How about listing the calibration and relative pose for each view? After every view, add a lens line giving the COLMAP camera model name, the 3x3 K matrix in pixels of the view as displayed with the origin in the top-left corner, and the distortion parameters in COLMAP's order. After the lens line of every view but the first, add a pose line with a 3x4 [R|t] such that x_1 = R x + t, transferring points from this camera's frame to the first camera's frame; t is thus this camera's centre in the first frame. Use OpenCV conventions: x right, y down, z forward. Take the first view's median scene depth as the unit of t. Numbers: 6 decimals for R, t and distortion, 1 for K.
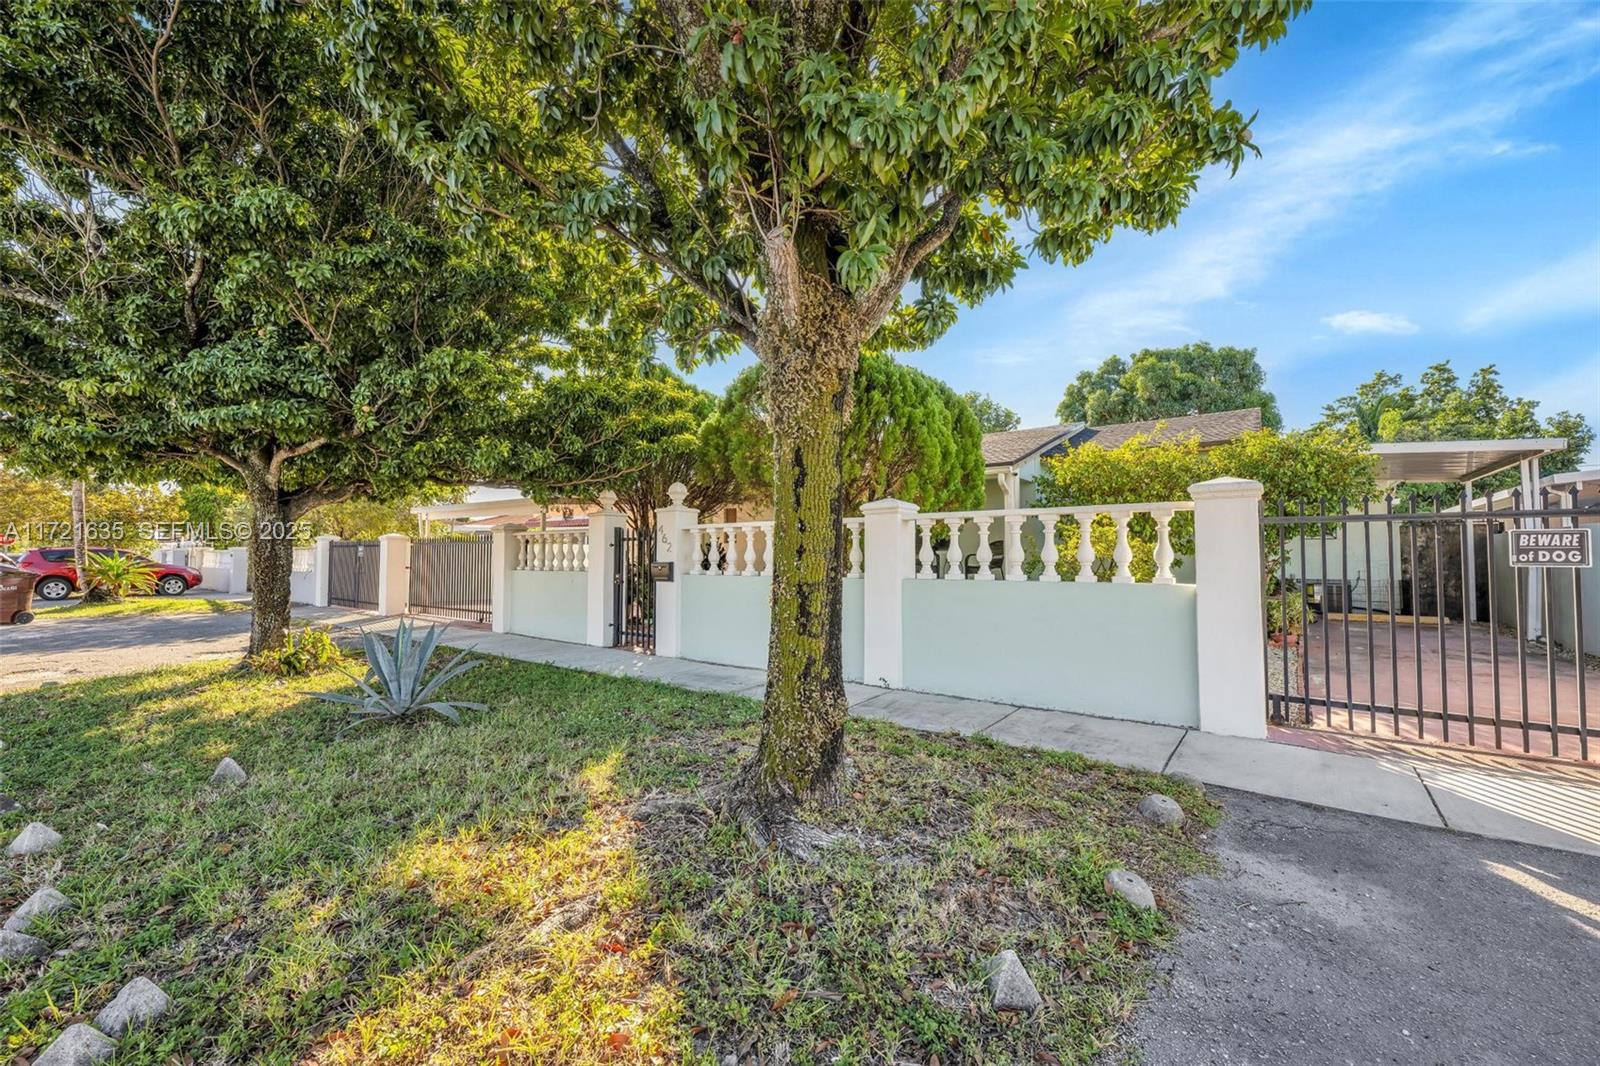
lens RADIAL K [[630.5, 0, 794.0], [0, 630.5, 531.9], [0, 0, 1]] dist [-0.000905, -0.000111]
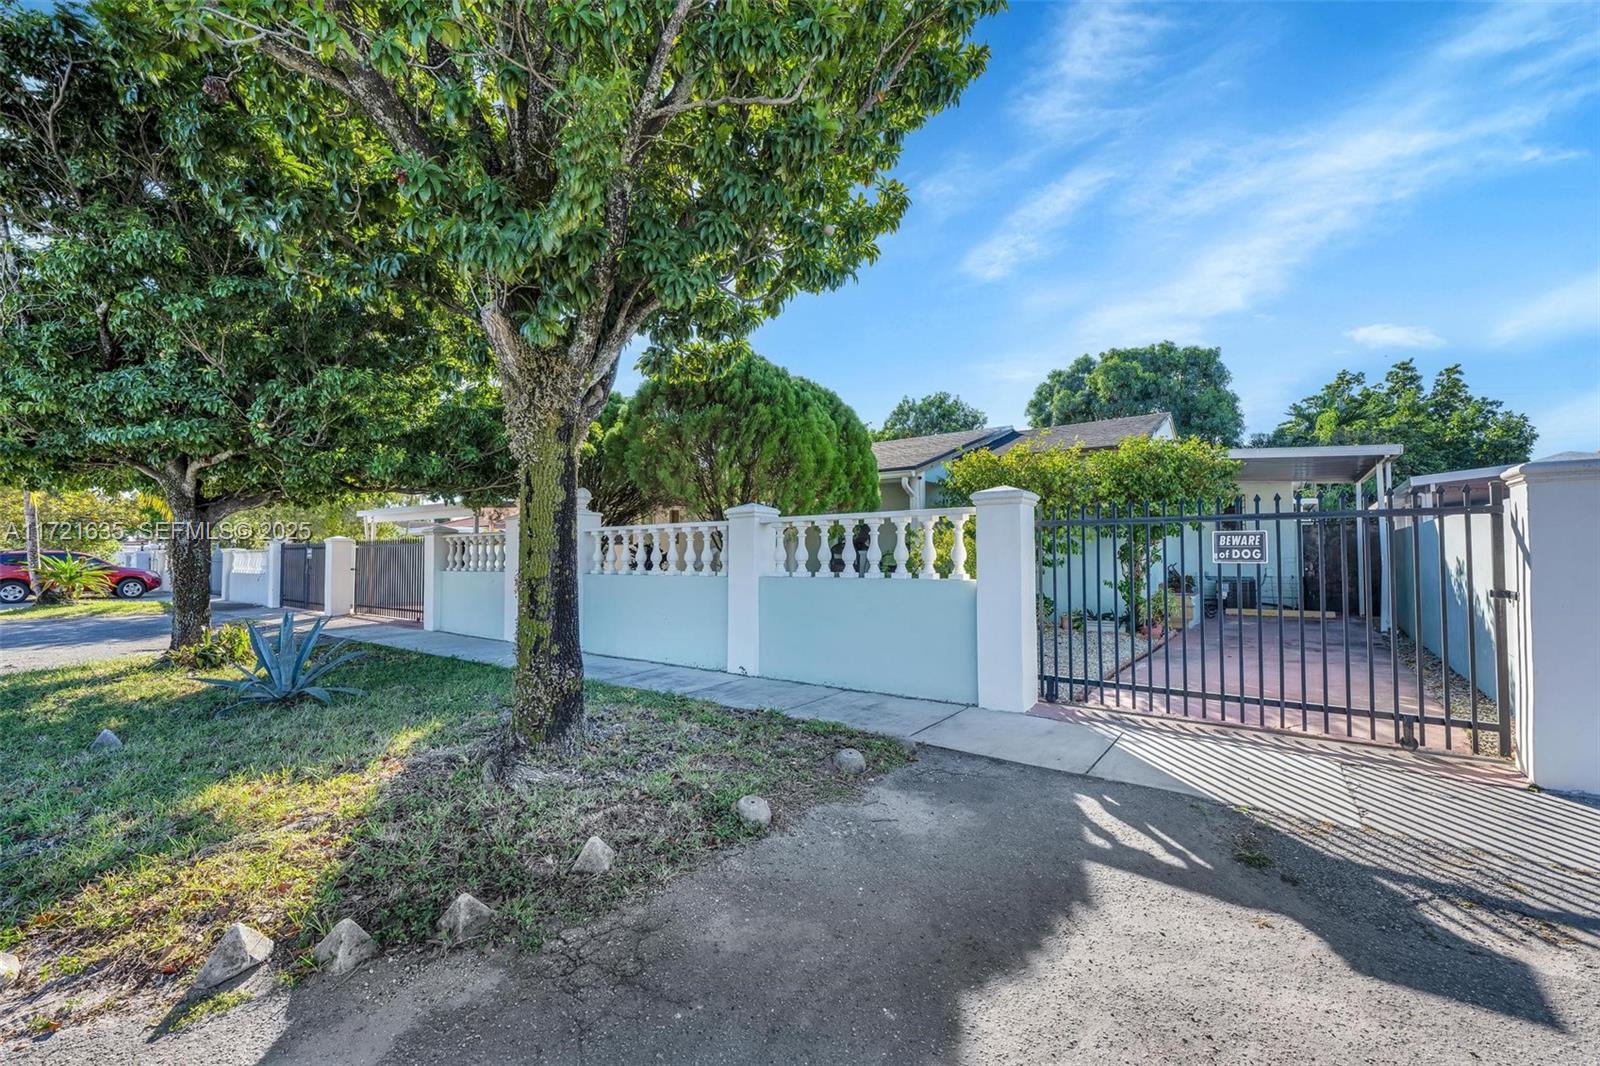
lens RADIAL K [[648.0, 0, 800.7], [0, 648.0, 536.4], [0, 0, 1]] dist [-0.001552, 0.000230]
pose [[0.999964, -0.003965, 0.007513, 0.213437], [0.003909, 0.999965, 0.007407, -0.003831], [-0.007542, -0.007377, 0.999944, -0.119224]]
